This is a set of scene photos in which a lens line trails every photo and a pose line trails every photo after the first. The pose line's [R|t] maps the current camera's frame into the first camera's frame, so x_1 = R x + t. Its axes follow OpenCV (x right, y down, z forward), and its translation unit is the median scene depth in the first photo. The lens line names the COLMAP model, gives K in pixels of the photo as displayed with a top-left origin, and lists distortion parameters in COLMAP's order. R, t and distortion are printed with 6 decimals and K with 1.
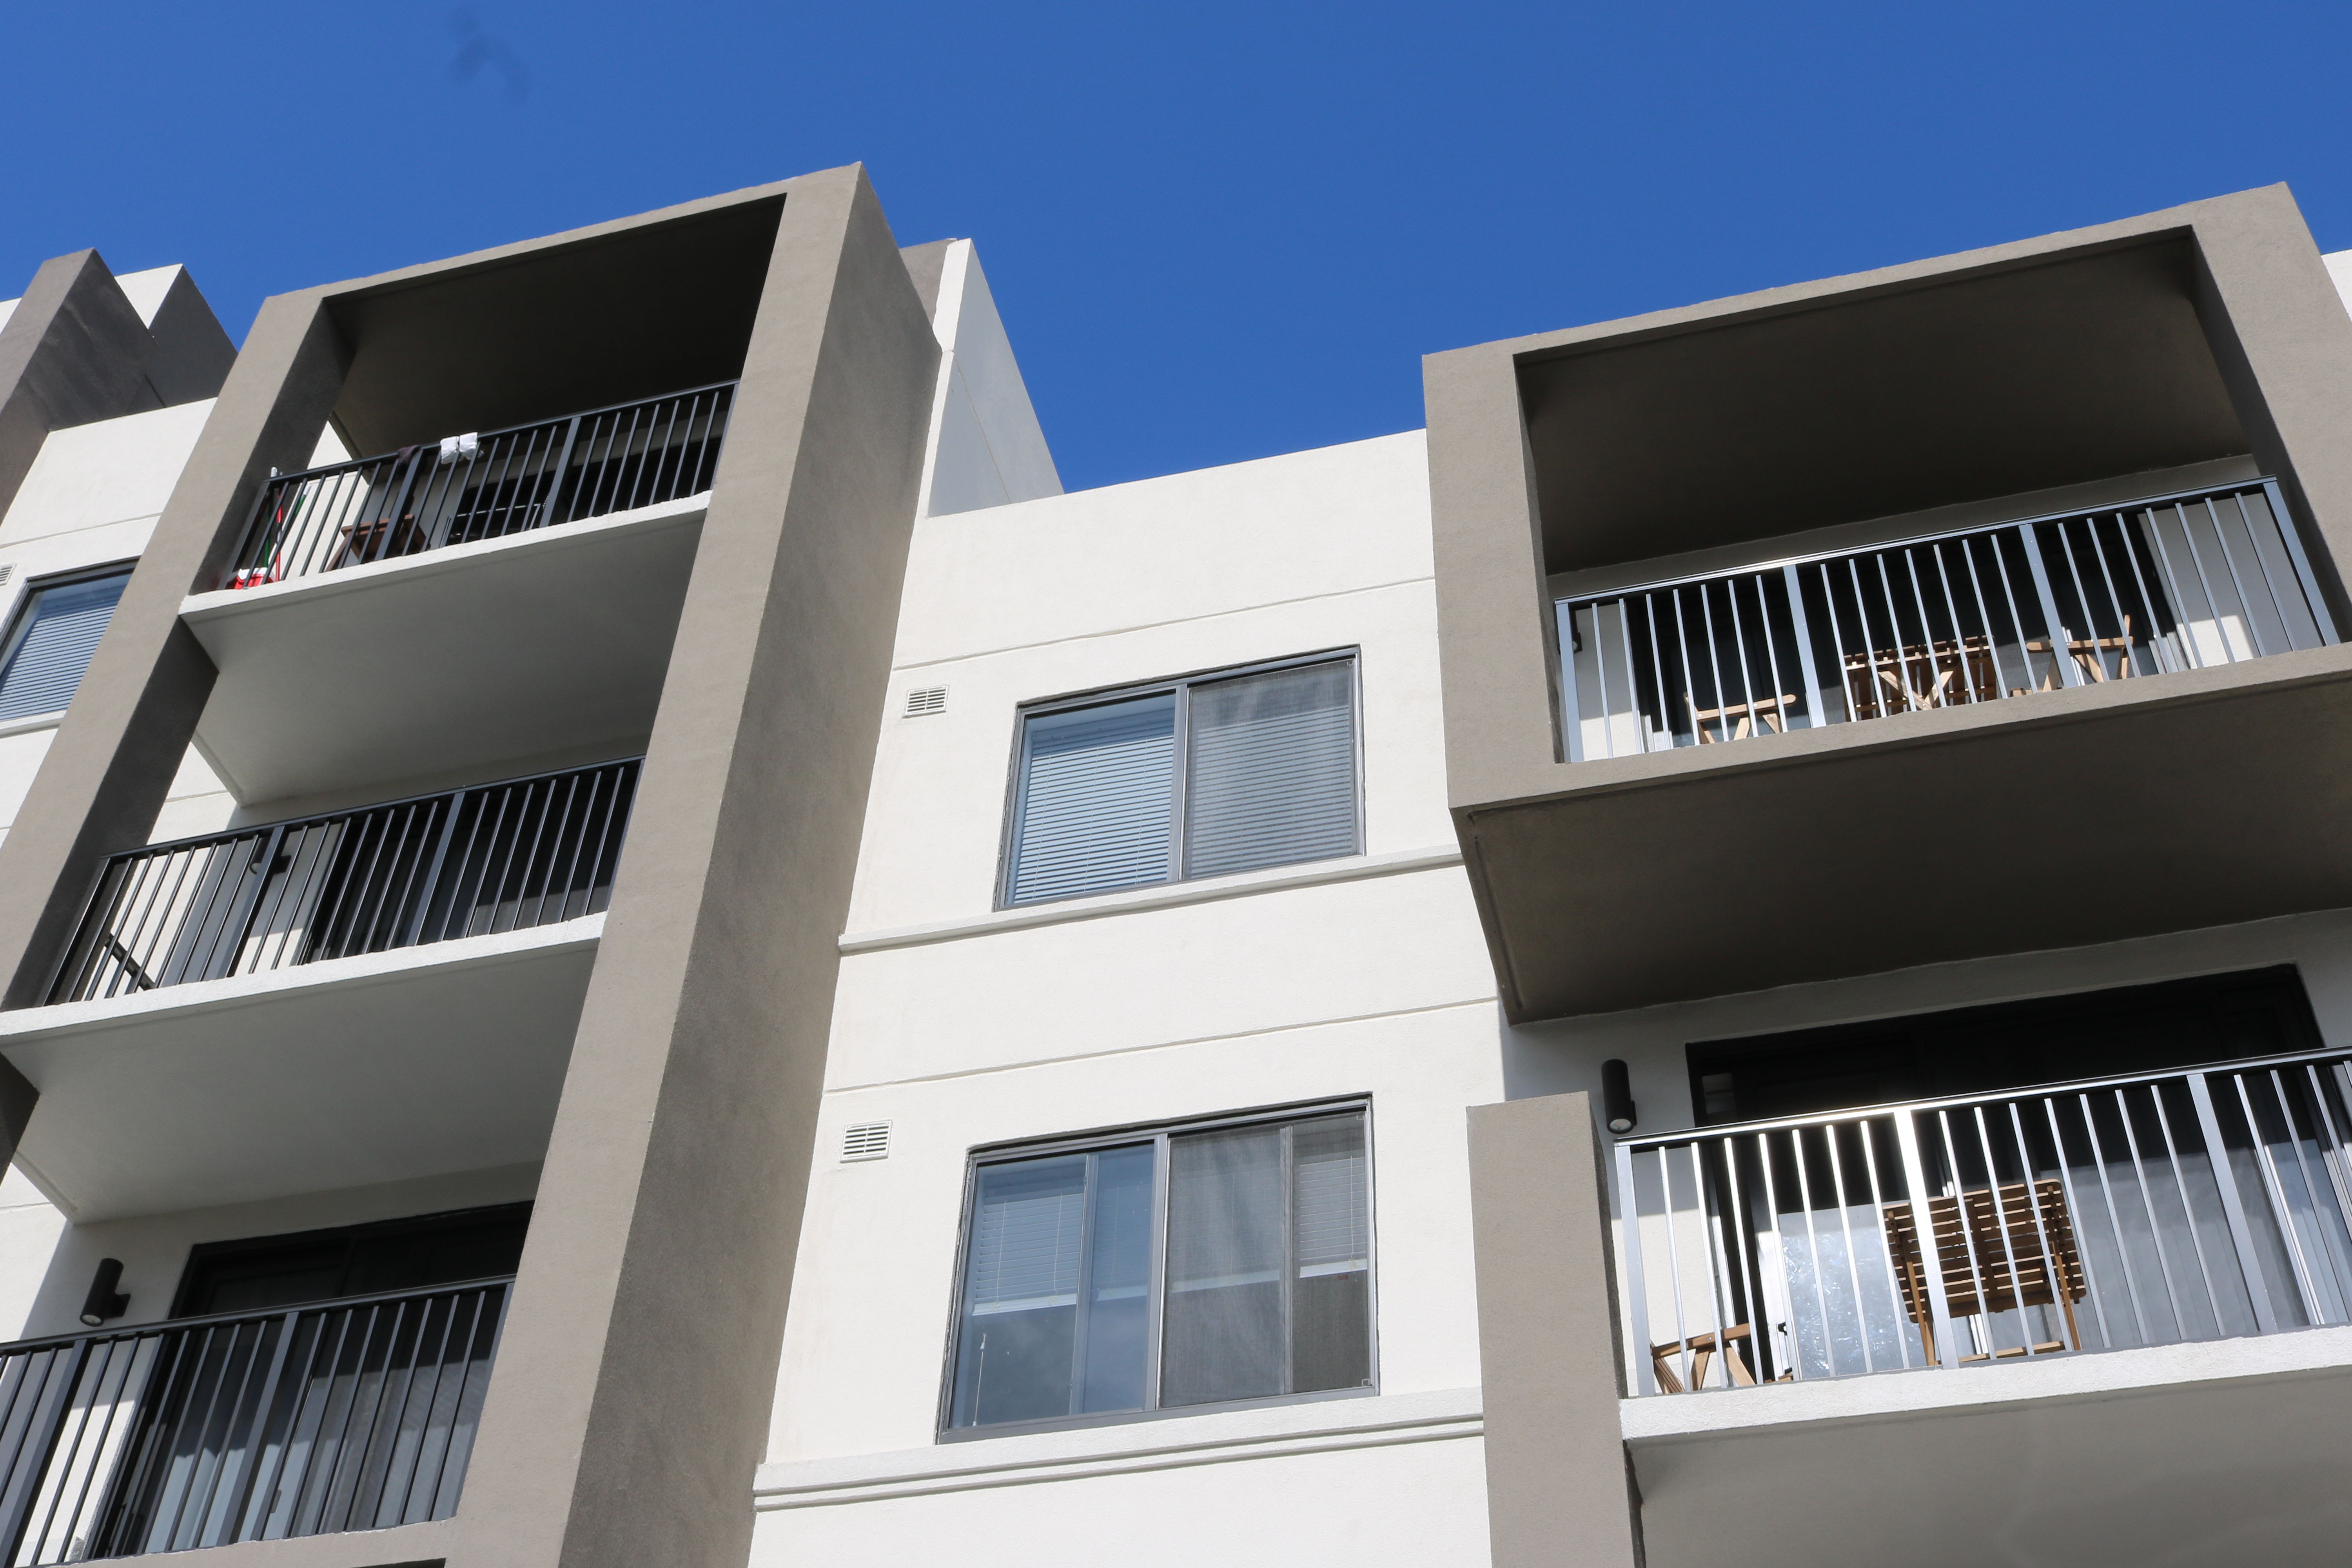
lens RADIAL K [[2589.1, 0, 1167.1], [0, 2589.1, 810.0], [0, 0, 1]] dist [-0.002596, 0.000000]
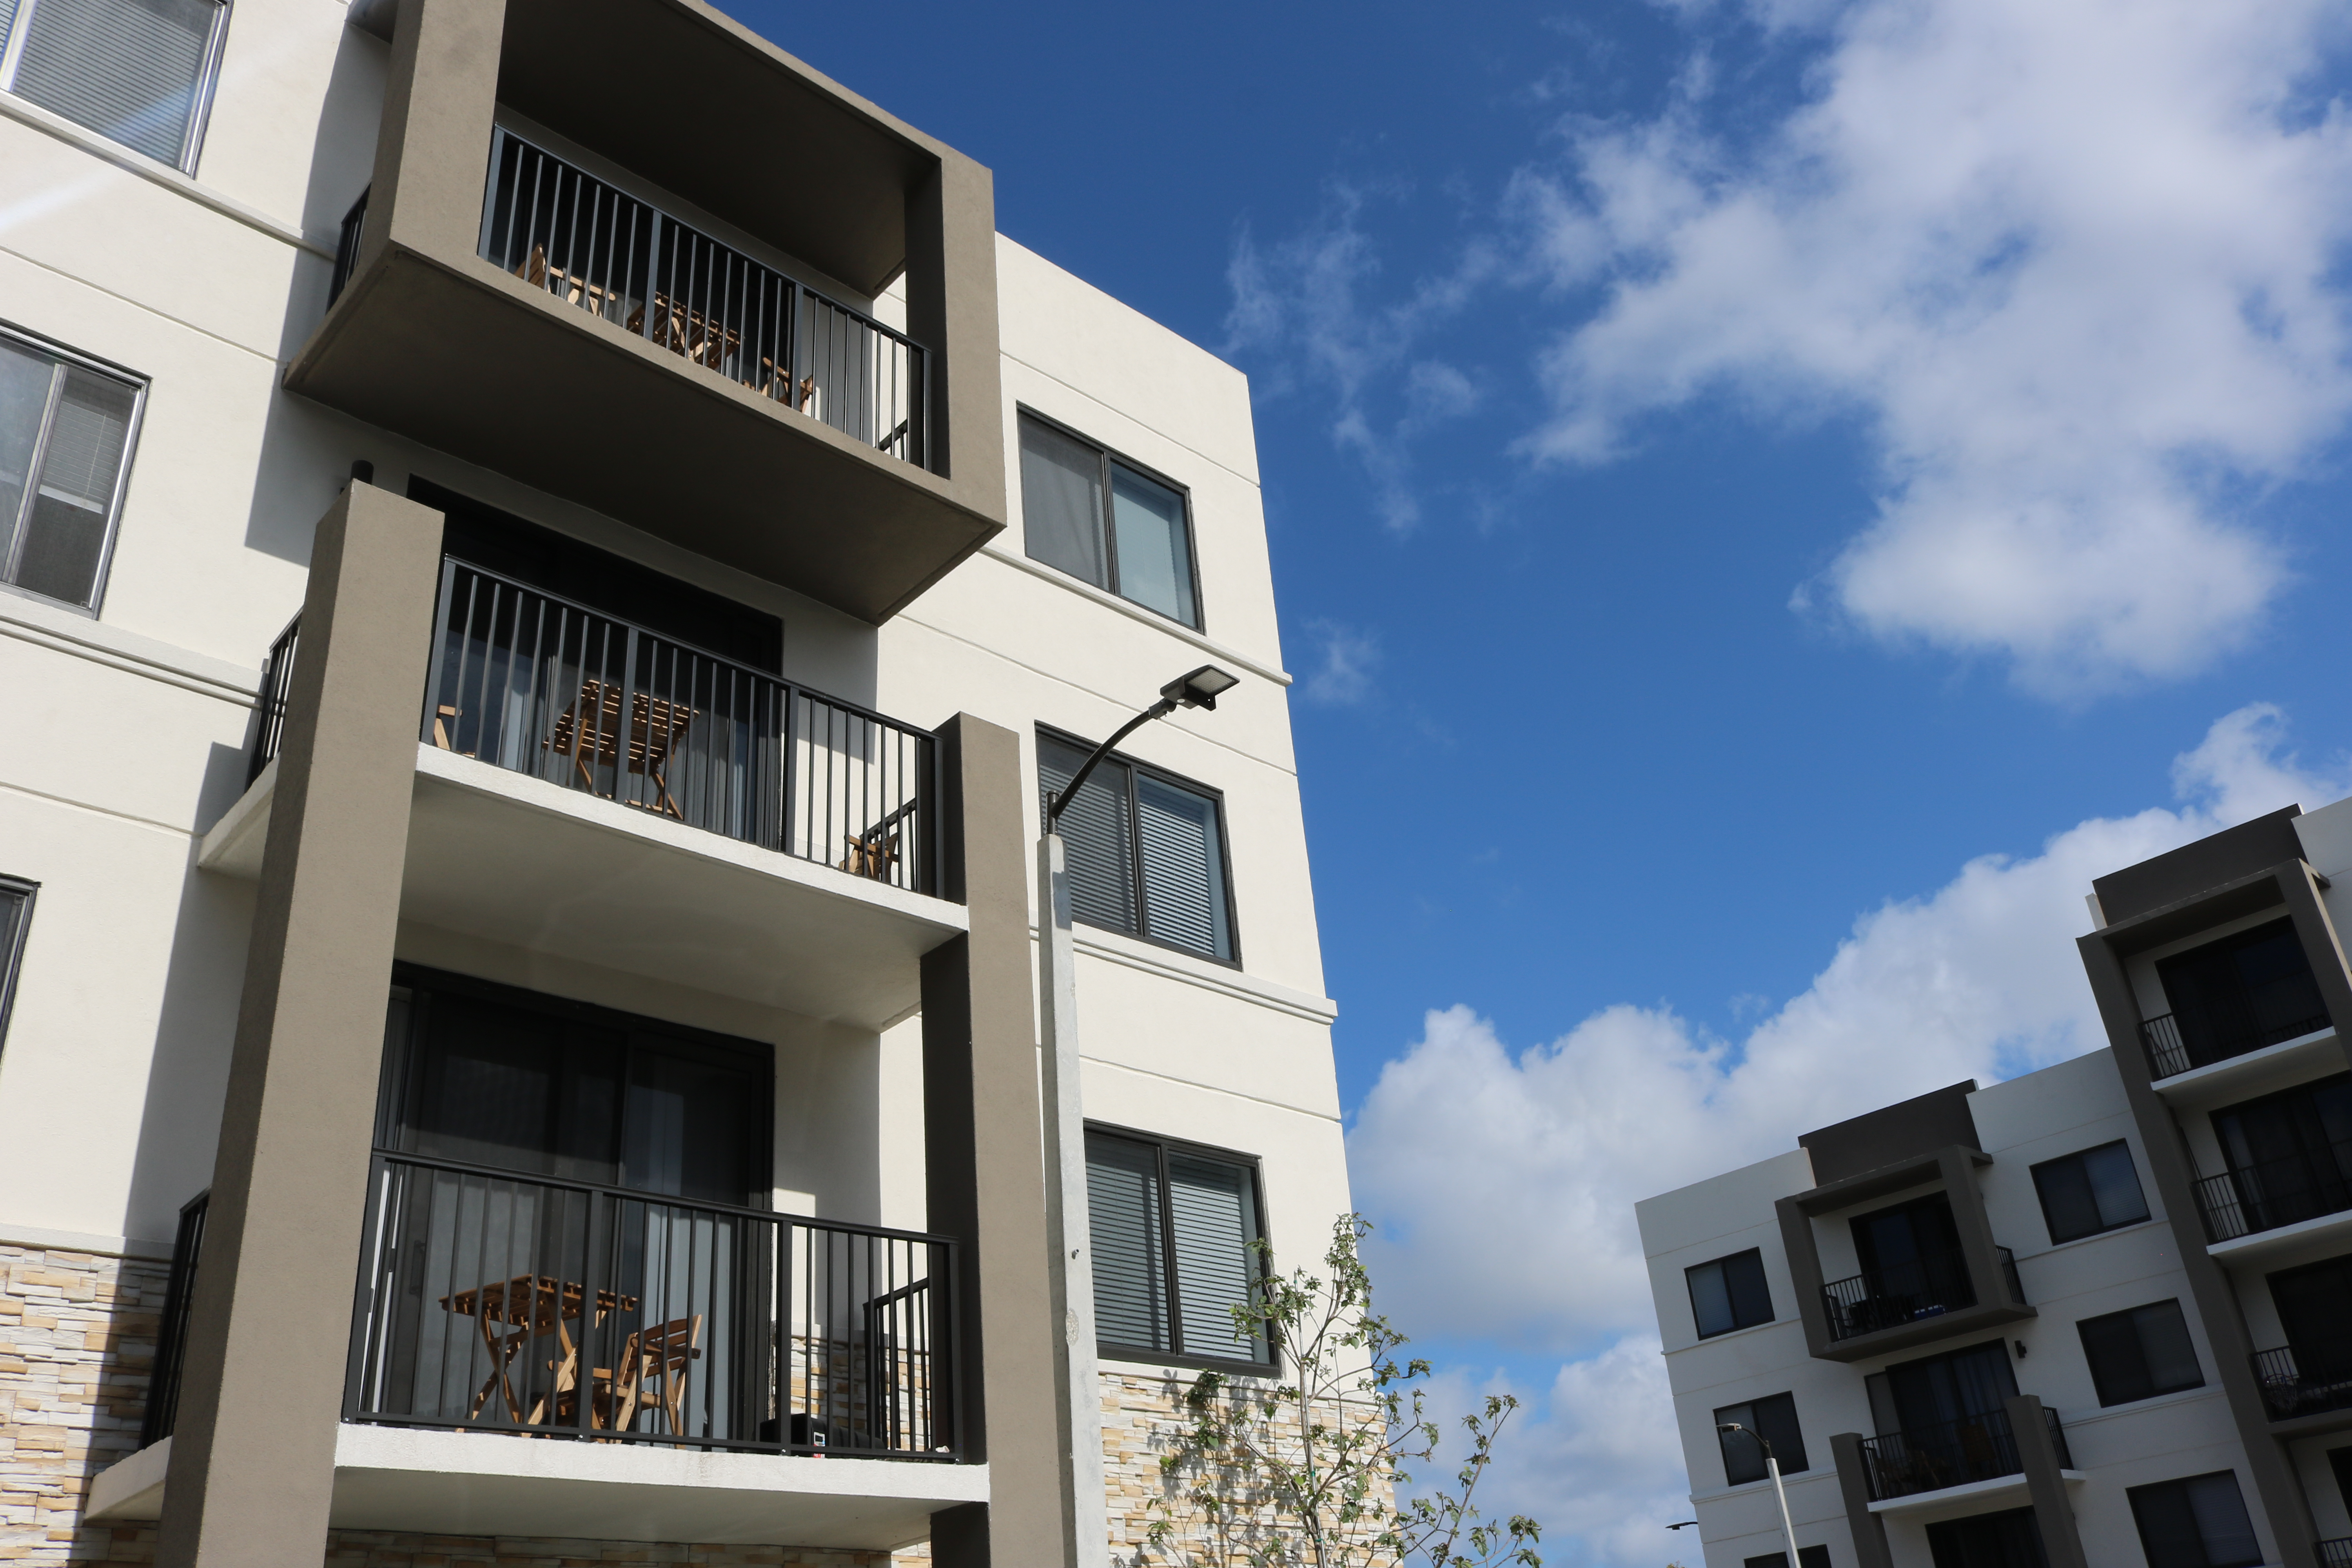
lens RADIAL K [[1907.5, 0, 1179.3], [0, 1907.5, 796.4], [0, 0, 1]] dist [-0.013152, 0.012135]
pose [[0.527511, 0.338500, 0.779199, -0.288242], [-0.518116, 0.855060, -0.020696, 0.046803], [-0.673267, -0.392798, 0.626435, 0.057457]]
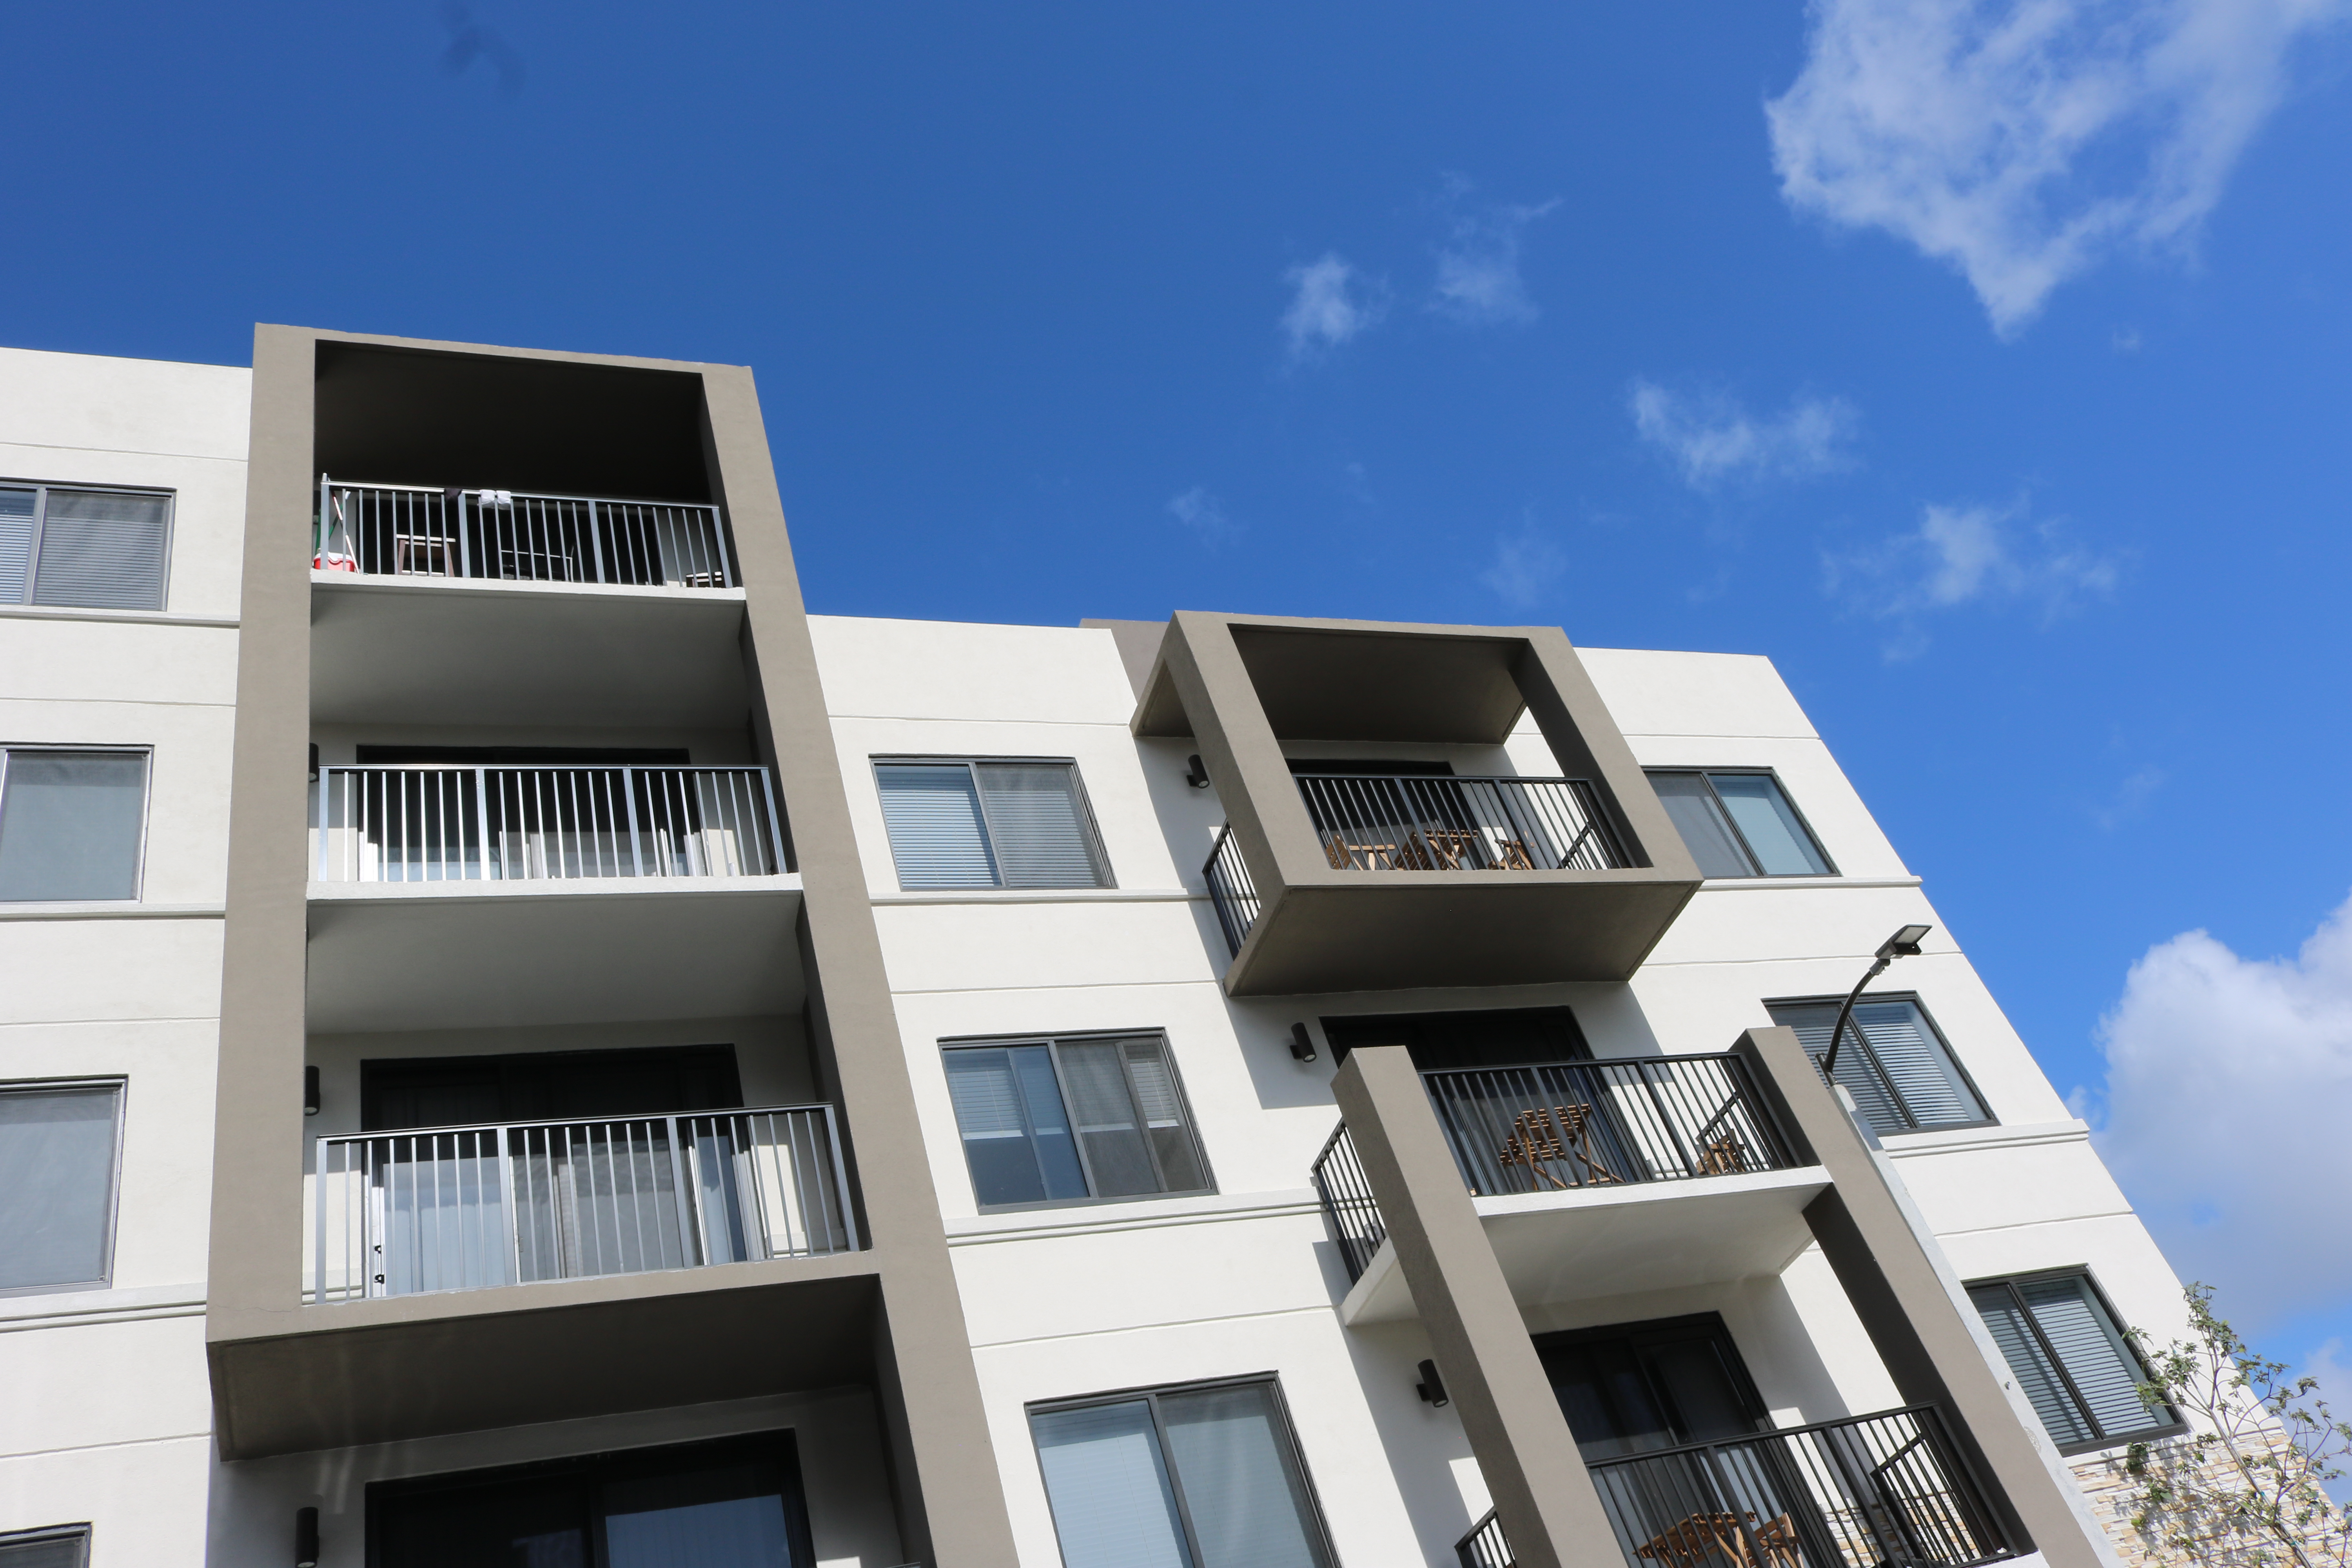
lens RADIAL K [[1907.5, 0, 1171.0], [0, 1907.5, 801.4], [0, 0, 1]] dist [-0.013152, 0.012135]
pose [[0.796048, 0.150611, 0.586194, -0.716551], [-0.155042, 0.986970, -0.043036, 0.010787], [-0.585038, -0.056626, 0.809027, -0.065719]]
